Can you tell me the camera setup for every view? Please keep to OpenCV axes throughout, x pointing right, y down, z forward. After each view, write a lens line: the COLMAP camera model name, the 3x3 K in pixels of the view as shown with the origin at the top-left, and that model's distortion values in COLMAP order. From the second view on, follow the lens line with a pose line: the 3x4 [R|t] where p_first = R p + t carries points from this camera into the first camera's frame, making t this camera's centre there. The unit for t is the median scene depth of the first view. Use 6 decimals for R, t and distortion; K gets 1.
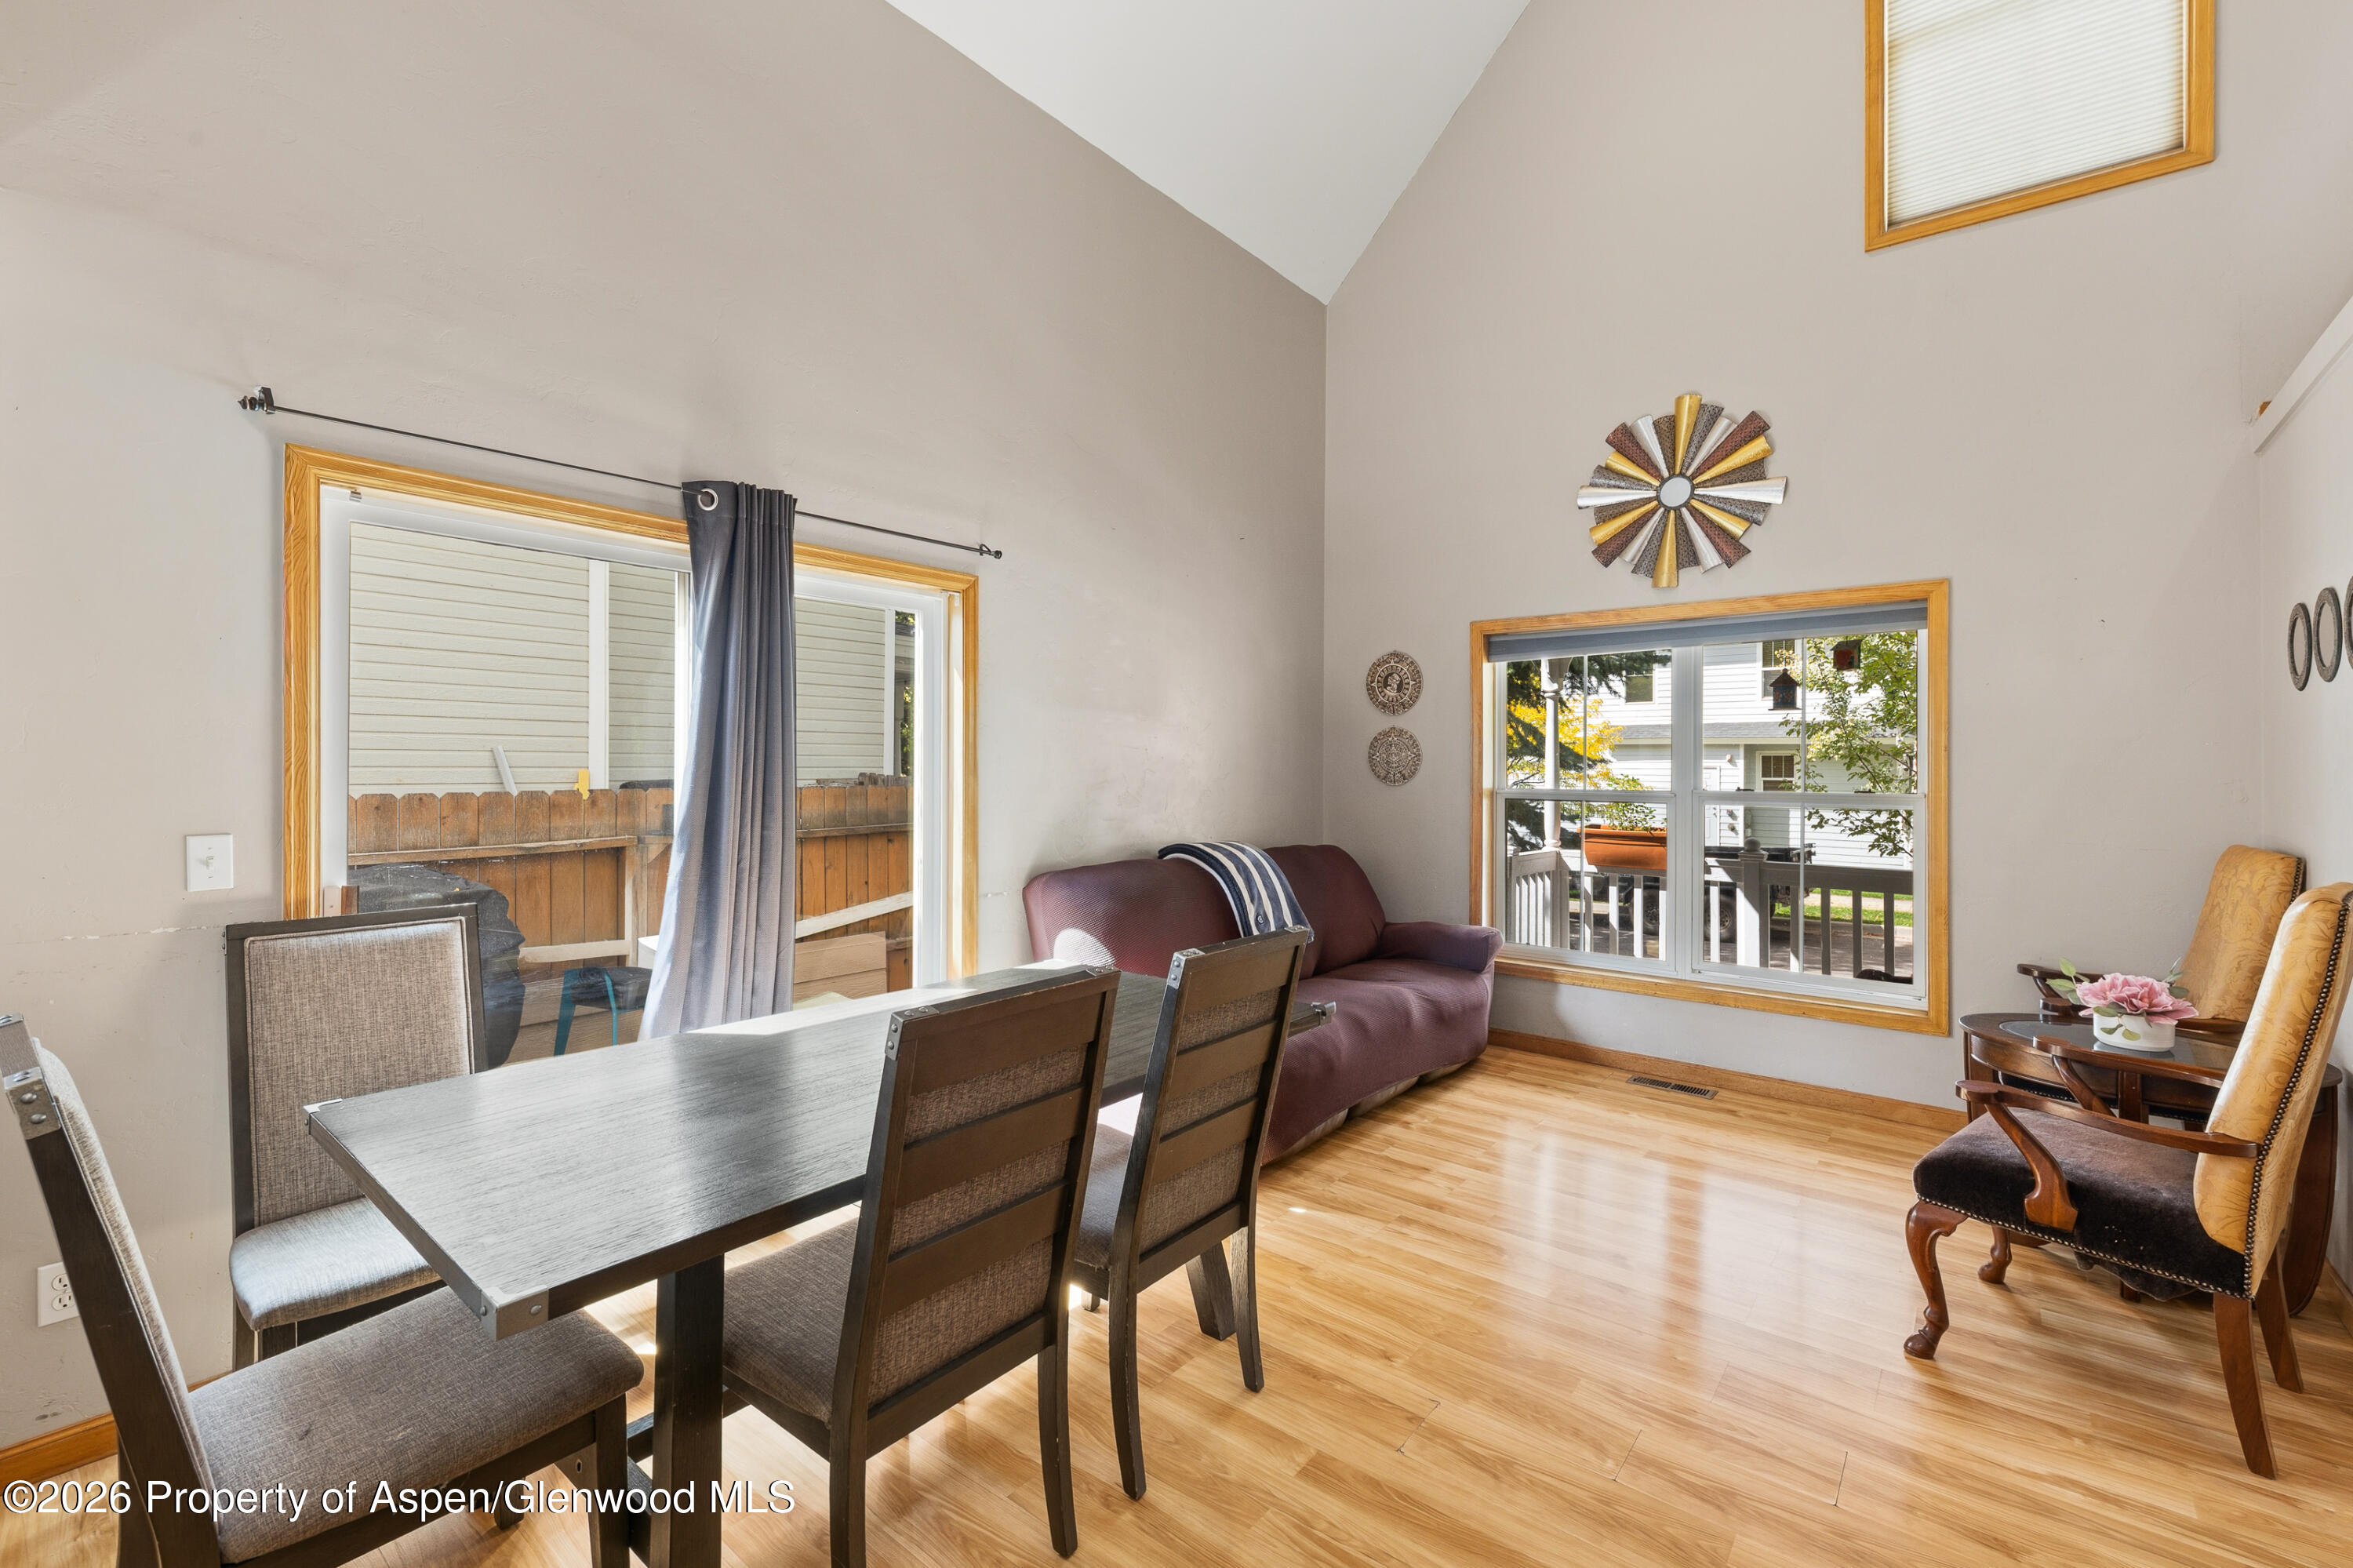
lens RADIAL K [[992.3, 0, 1180.5], [0, 992.3, 765.8], [0, 0, 1]] dist [0.017800, -0.009984]
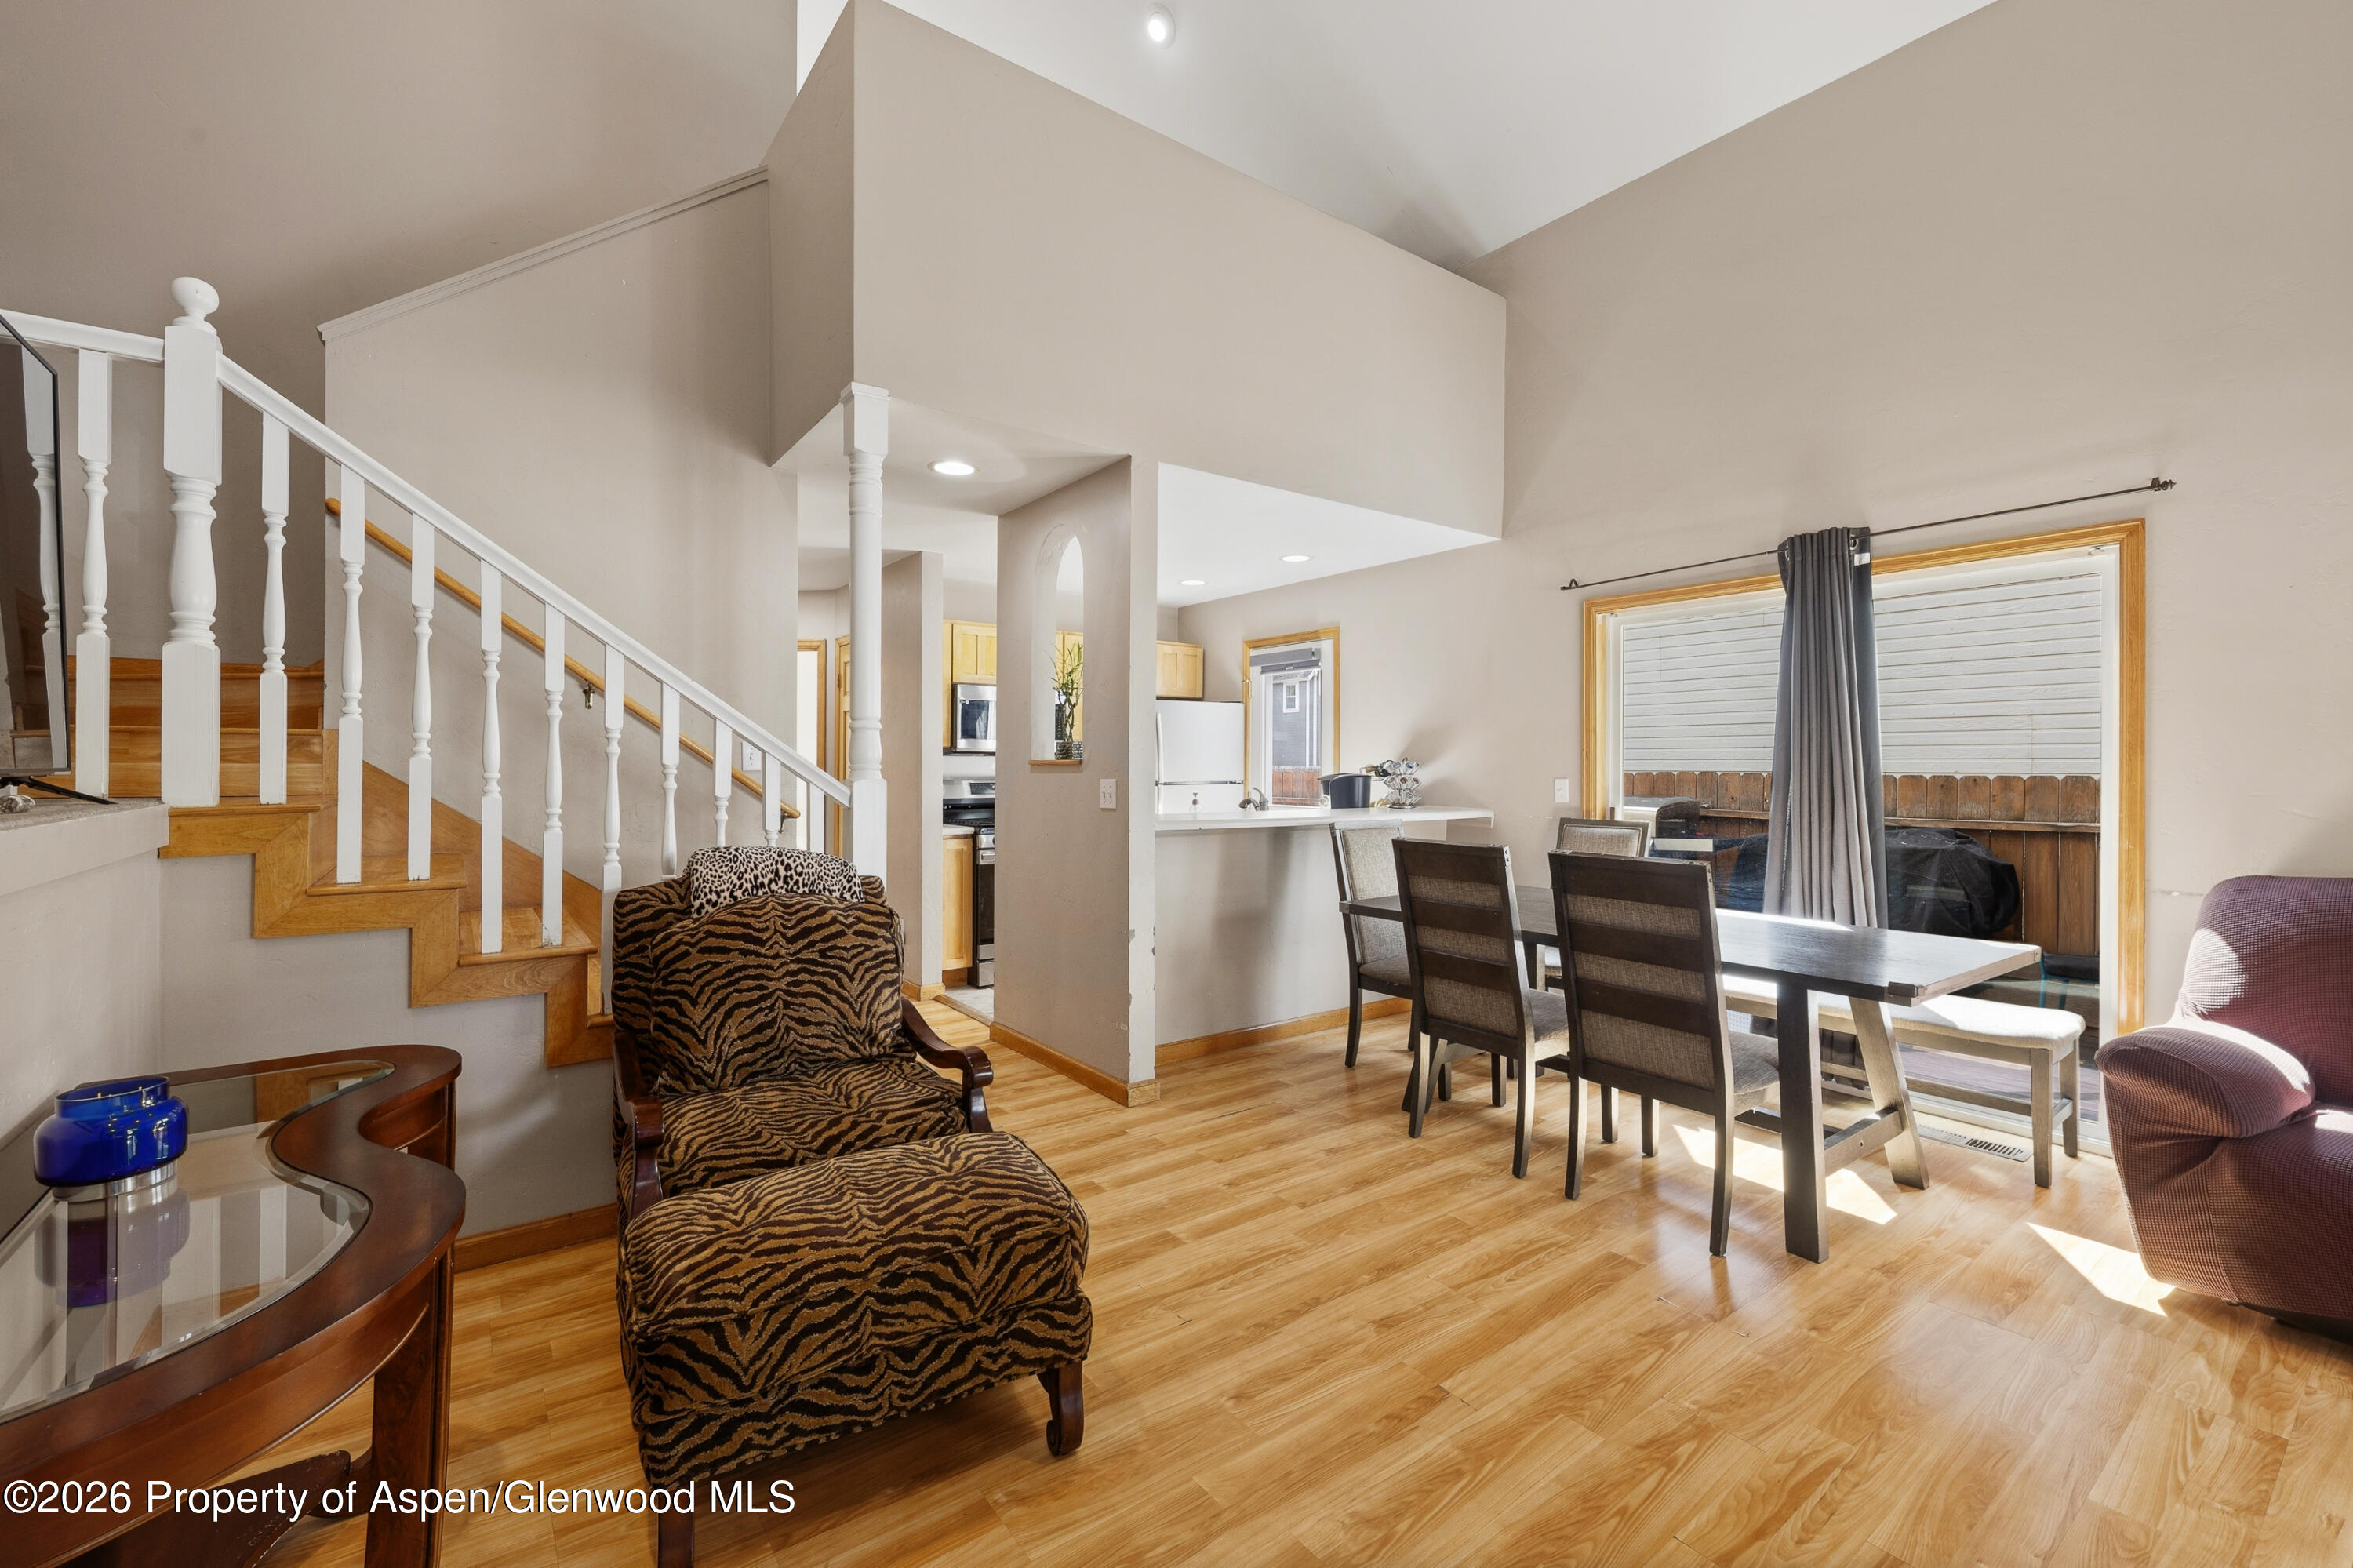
lens RADIAL K [[992.3, 0, 1180.5], [0, 992.3, 765.8], [0, 0, 1]] dist [0.017800, -0.009984]
pose [[-0.249656, -0.006069, -0.968316, 1.054792], [-0.005201, 0.999974, -0.004926, 0.039945], [0.968321, 0.003806, -0.249681, 0.513334]]
